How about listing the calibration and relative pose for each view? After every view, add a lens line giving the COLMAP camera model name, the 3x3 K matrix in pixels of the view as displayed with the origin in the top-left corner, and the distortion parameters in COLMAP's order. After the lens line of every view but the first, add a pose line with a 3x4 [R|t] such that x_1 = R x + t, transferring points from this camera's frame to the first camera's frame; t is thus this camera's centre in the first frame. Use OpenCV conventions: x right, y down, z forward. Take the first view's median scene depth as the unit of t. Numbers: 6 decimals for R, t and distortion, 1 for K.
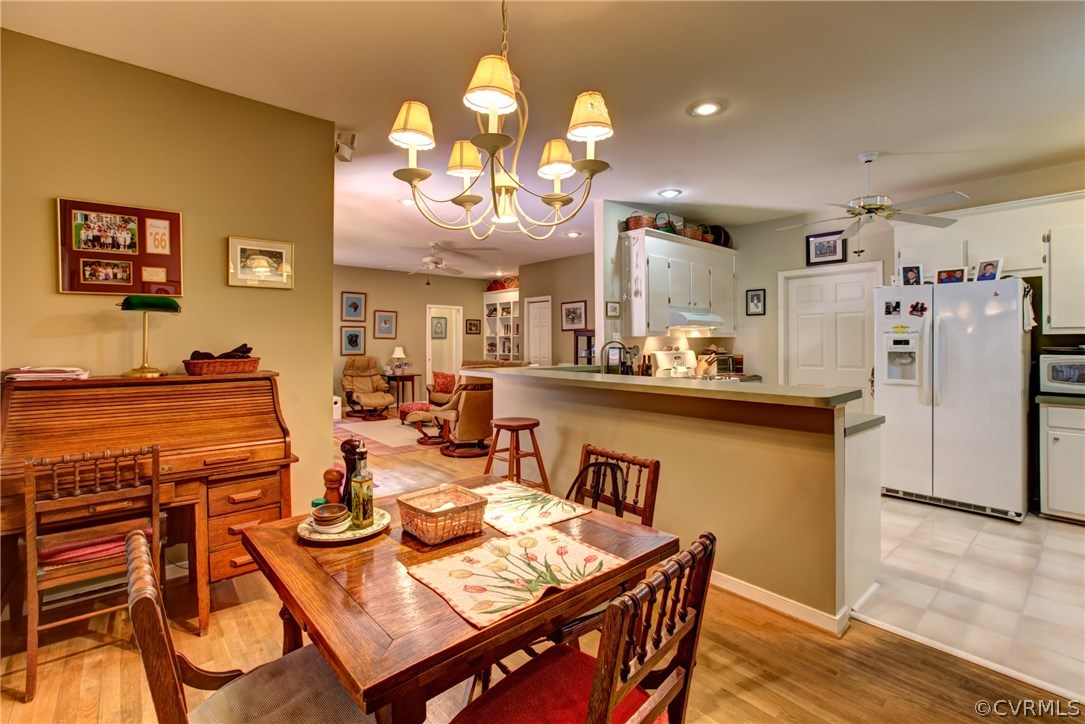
lens RADIAL K [[490.0, 0, 542.5], [0, 490.0, 362.0], [0, 0, 1]] dist [-0.036388, 0.018348]
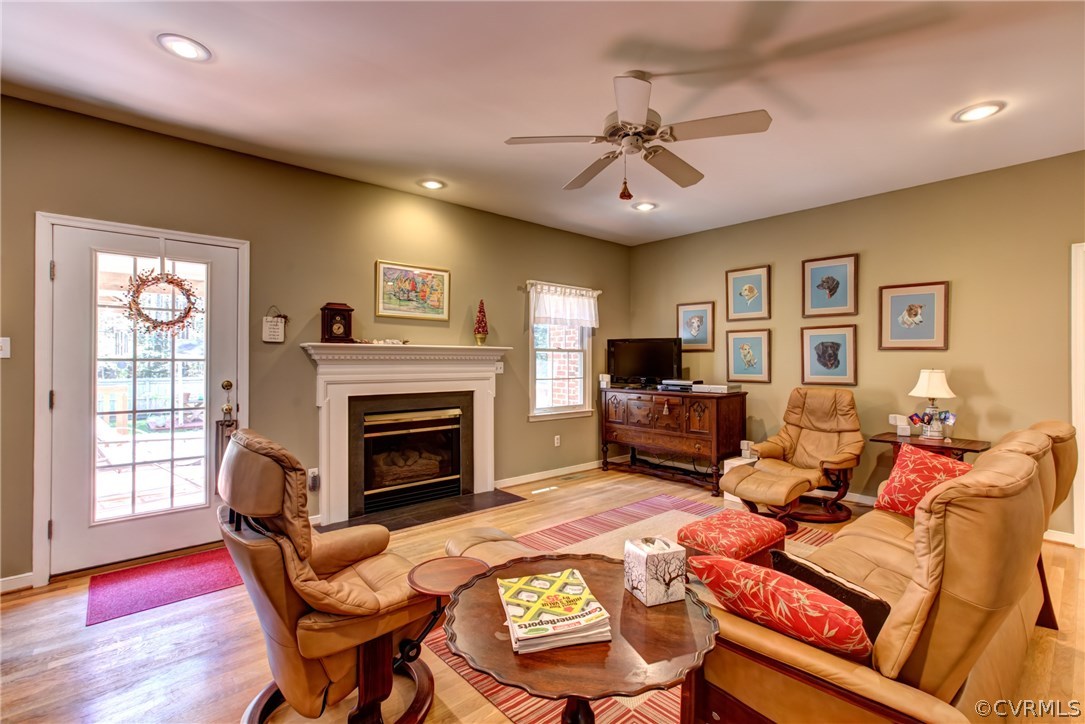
lens RADIAL K [[490.0, 0, 542.5], [0, 490.0, 362.0], [0, 0, 1]] dist [-0.036388, 0.018348]
pose [[0.006932, 0.001562, -0.999975, 0.101663], [-0.041390, 0.999142, 0.001273, -0.026085], [0.999119, 0.041380, 0.006991, 0.714983]]
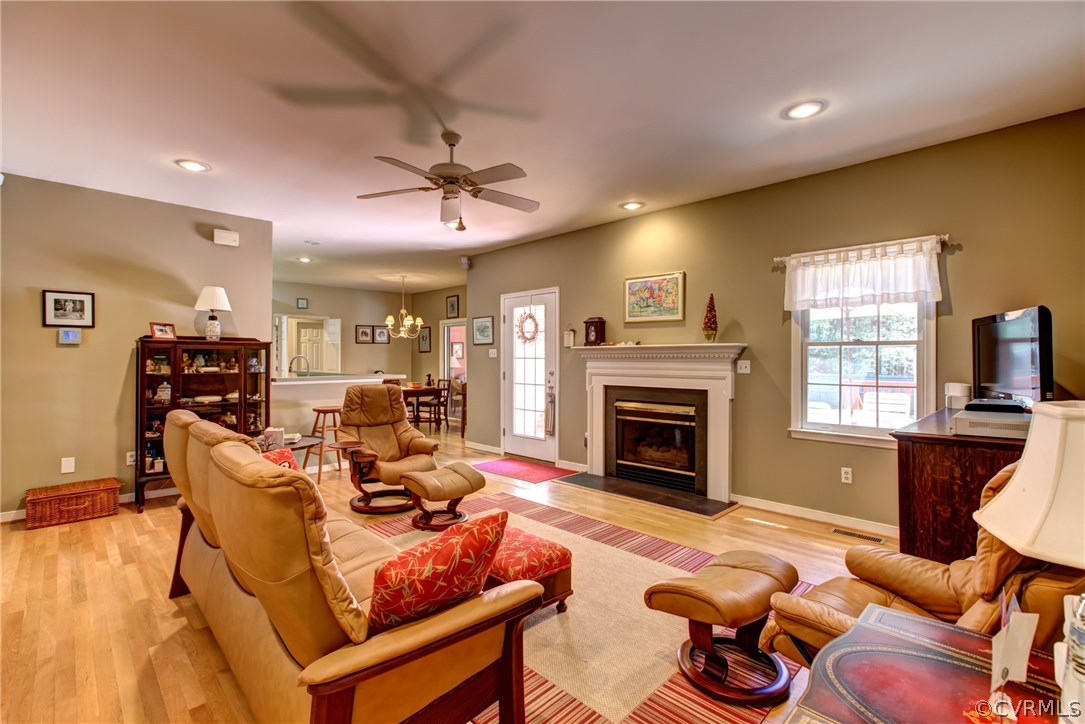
lens RADIAL K [[490.0, 0, 542.5], [0, 490.0, 362.0], [0, 0, 1]] dist [-0.036388, 0.018348]
pose [[-0.997292, -0.000996, -0.073539, -0.212132], [-0.004596, 0.998798, 0.048804, -0.043795], [0.073402, 0.049009, -0.996098, 1.123410]]
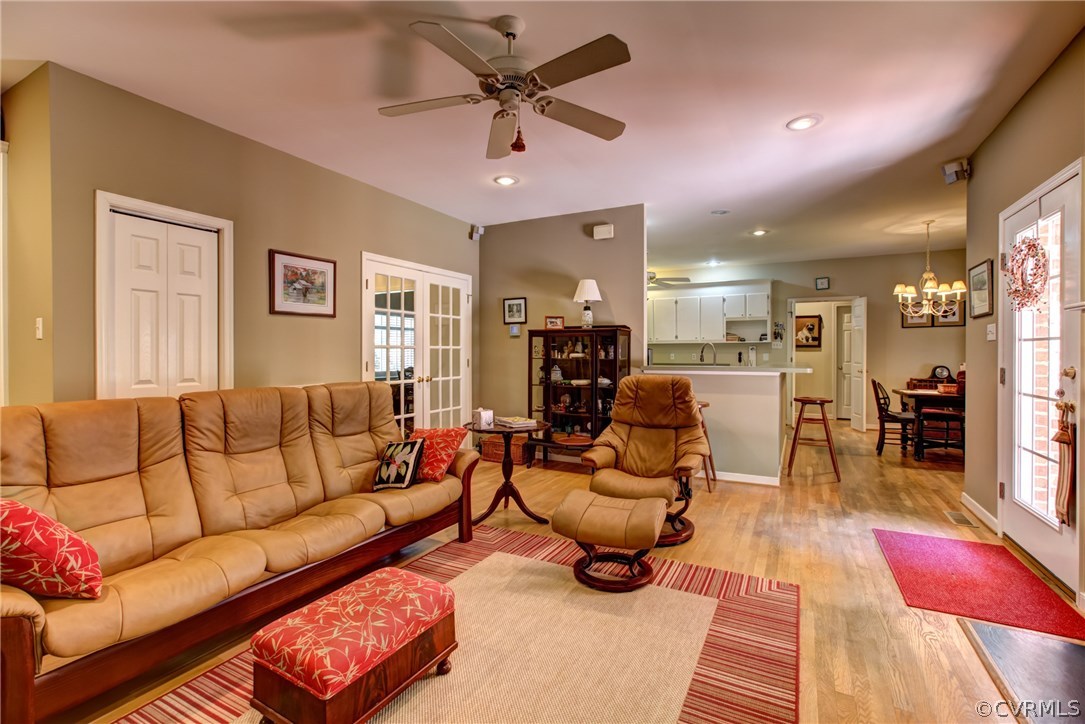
lens RADIAL K [[490.0, 0, 542.5], [0, 490.0, 362.0], [0, 0, 1]] dist [-0.036388, 0.018348]
pose [[-0.359738, -0.019845, 0.932842, -0.411072], [0.036418, 0.998713, 0.035291, -0.023827], [-0.932342, 0.046667, -0.358553, 0.842004]]
